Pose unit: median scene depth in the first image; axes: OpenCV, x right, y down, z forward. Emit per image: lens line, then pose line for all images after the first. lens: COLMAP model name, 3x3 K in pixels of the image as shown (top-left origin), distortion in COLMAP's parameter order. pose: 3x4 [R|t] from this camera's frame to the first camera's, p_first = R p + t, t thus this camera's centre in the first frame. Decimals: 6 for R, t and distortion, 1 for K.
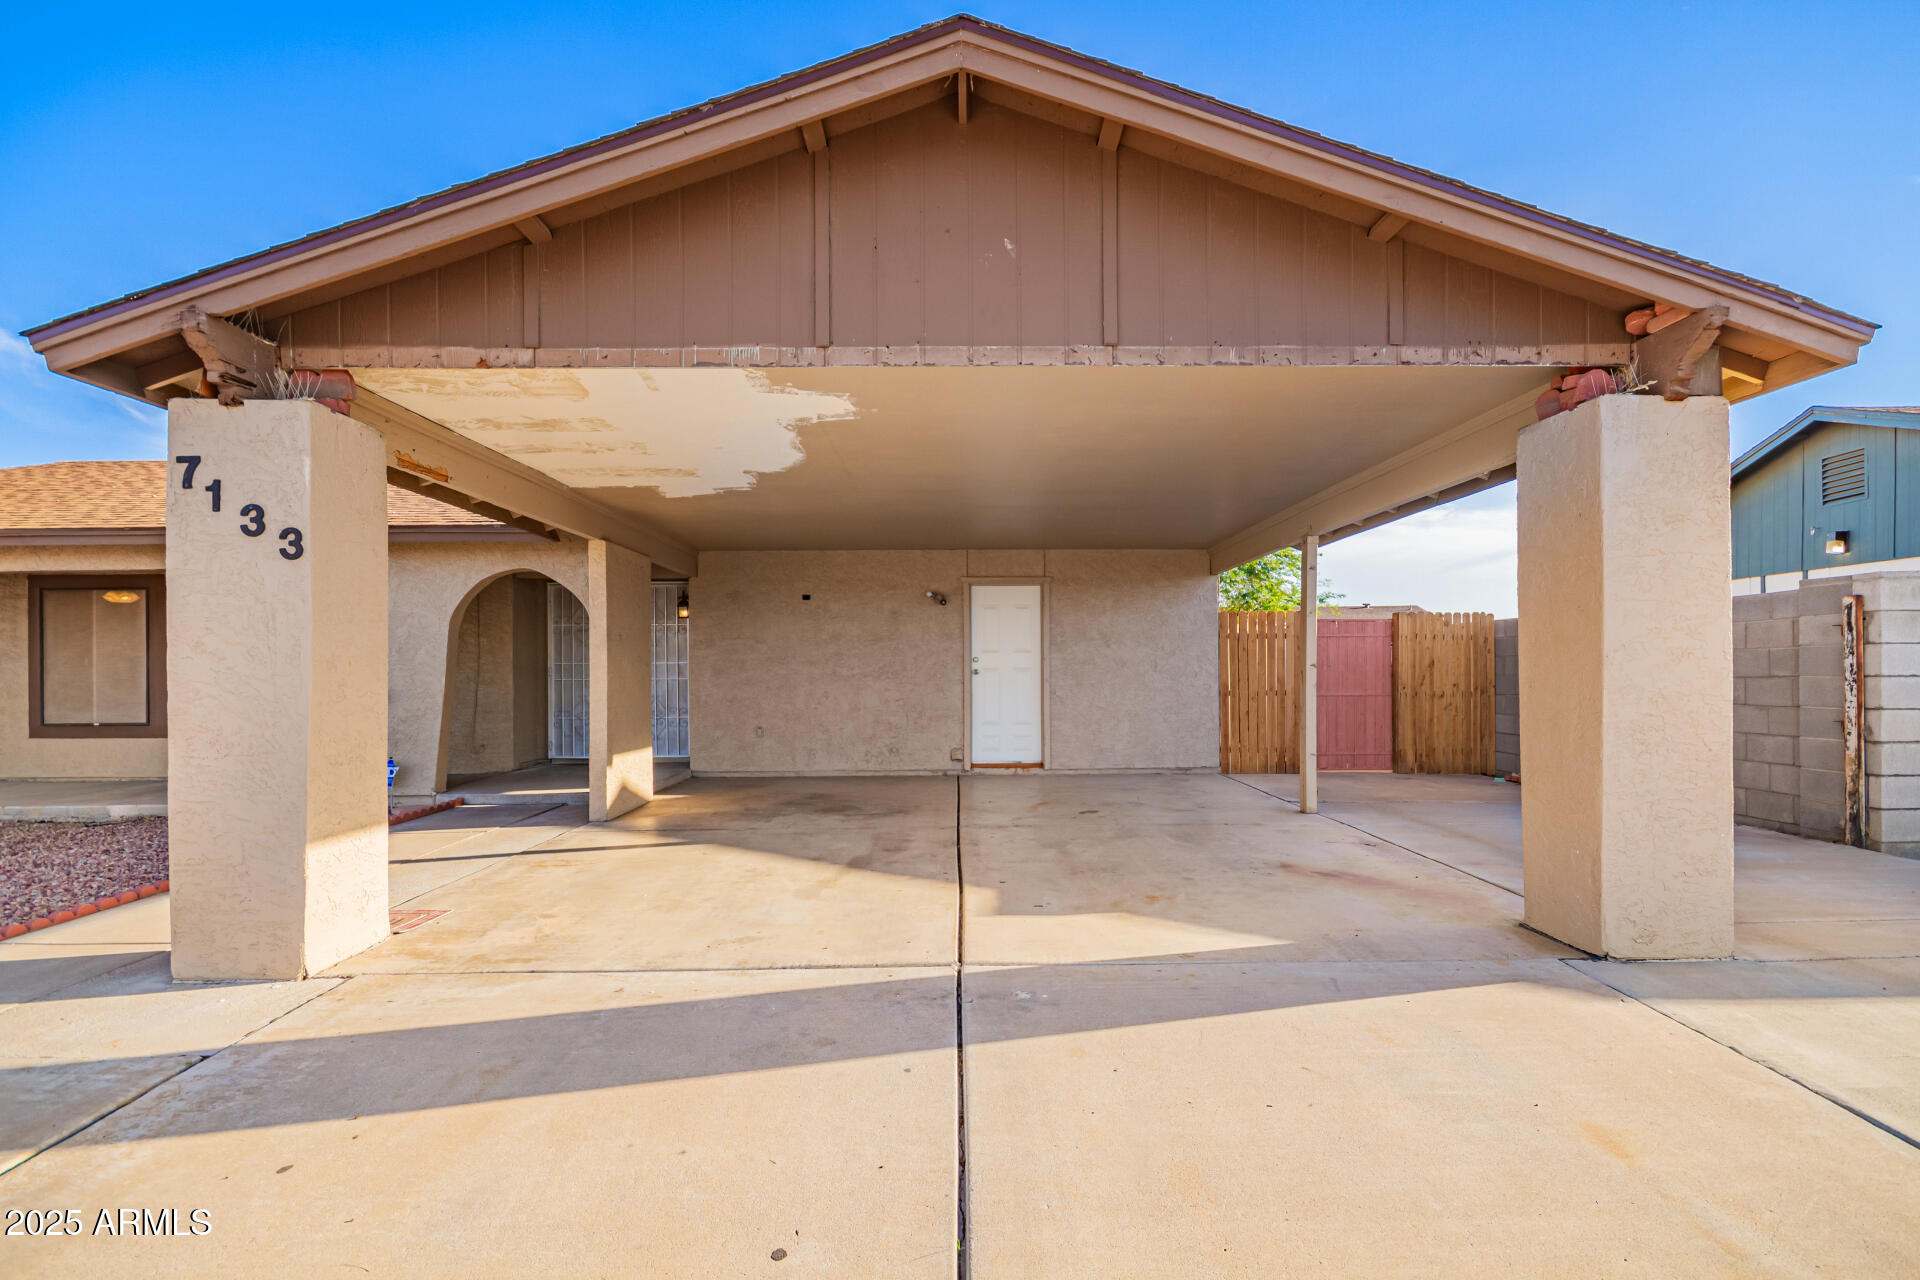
lens RADIAL K [[905.3, 0, 960.2], [0, 905.3, 655.6], [0, 0, 1]] dist [0.011857, -0.001325]
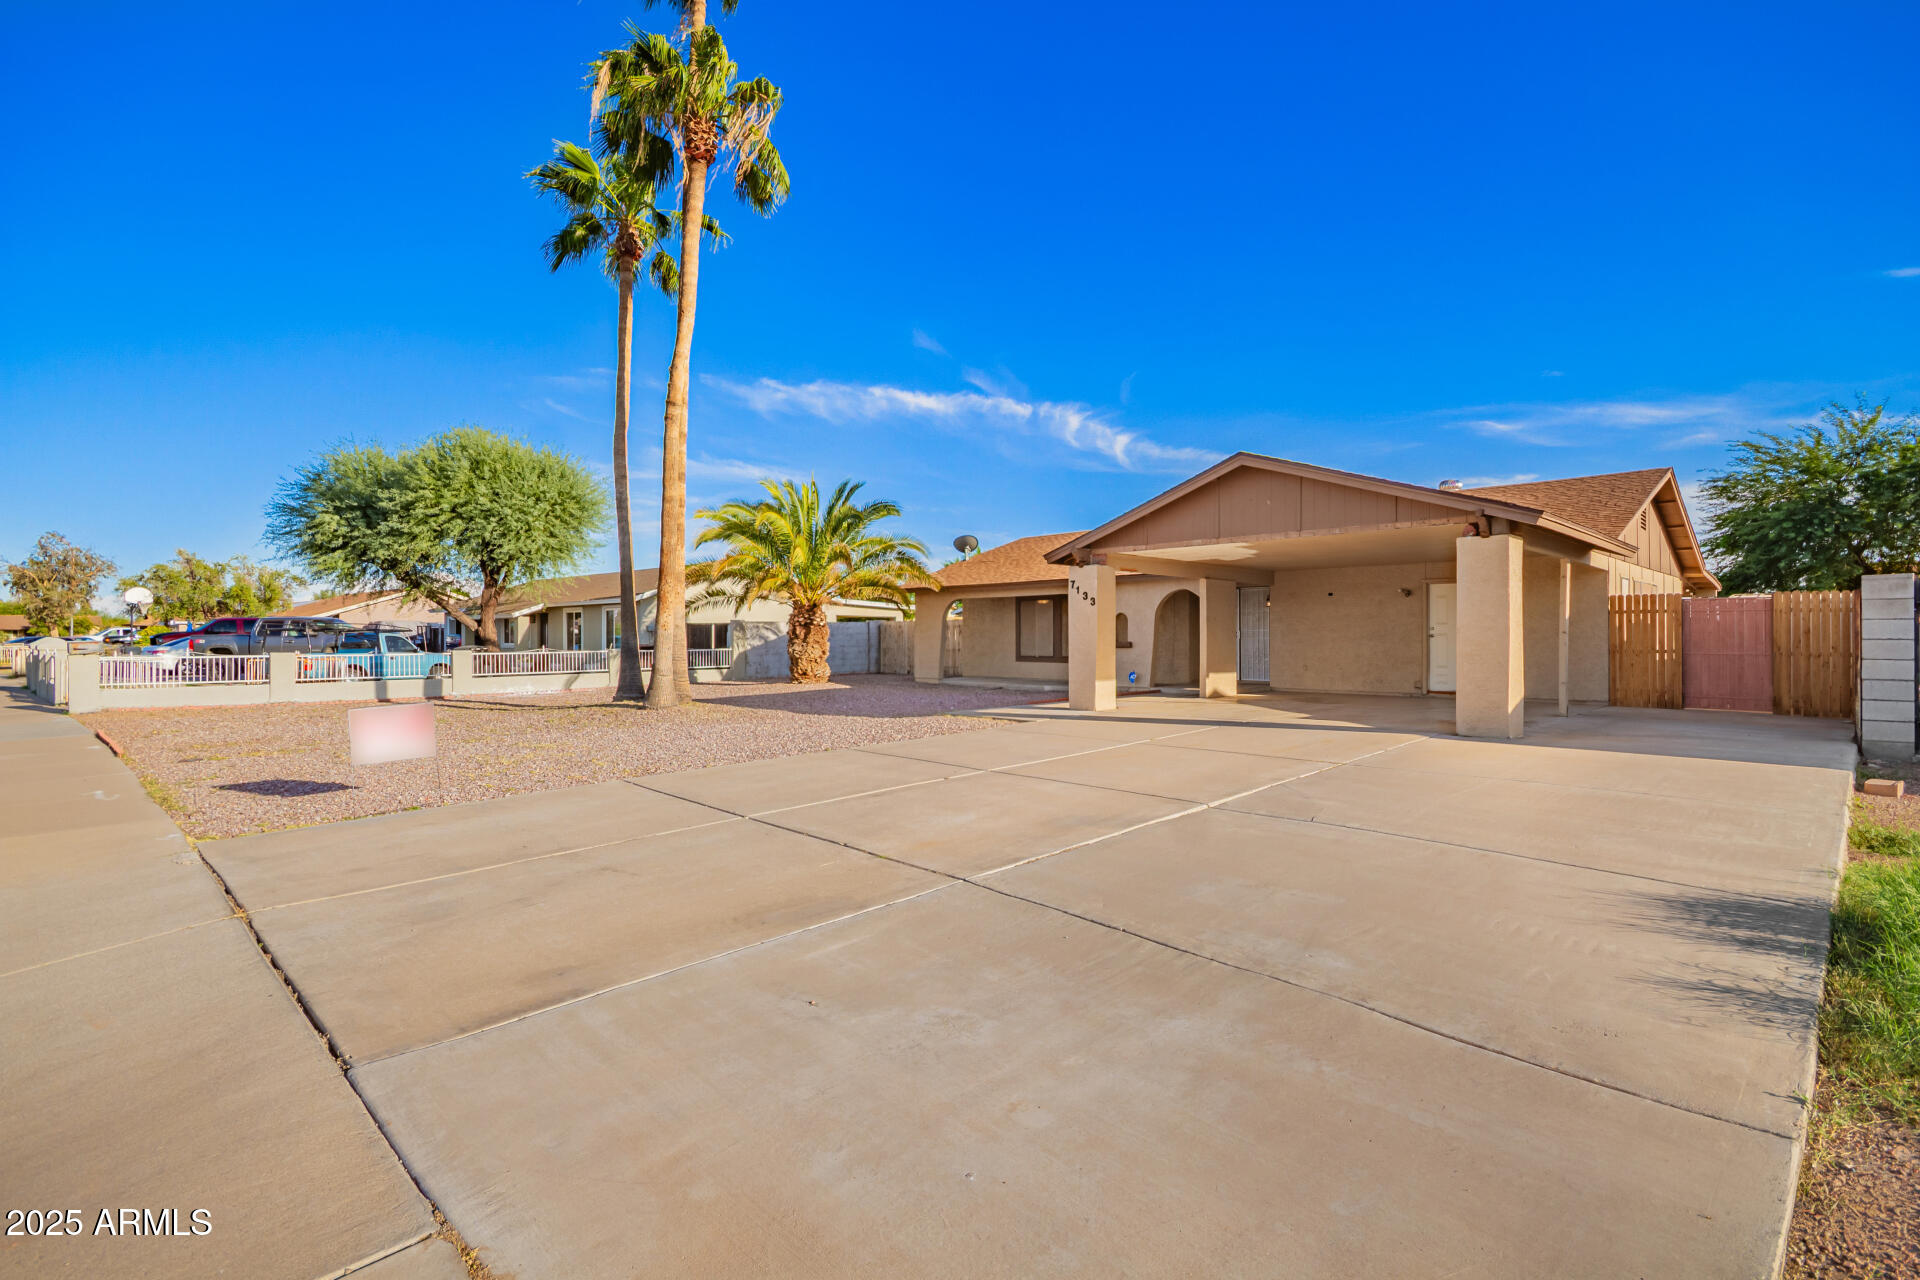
lens RADIAL K [[905.3, 0, 965.6], [0, 905.3, 632.1], [0, 0, 1]] dist [0.011857, -0.001325]
pose [[0.700743, -0.000051, -0.713413, 0.637490], [0.007113, 0.999951, 0.006915, -0.006930], [0.713378, -0.009920, 0.700709, -0.814358]]
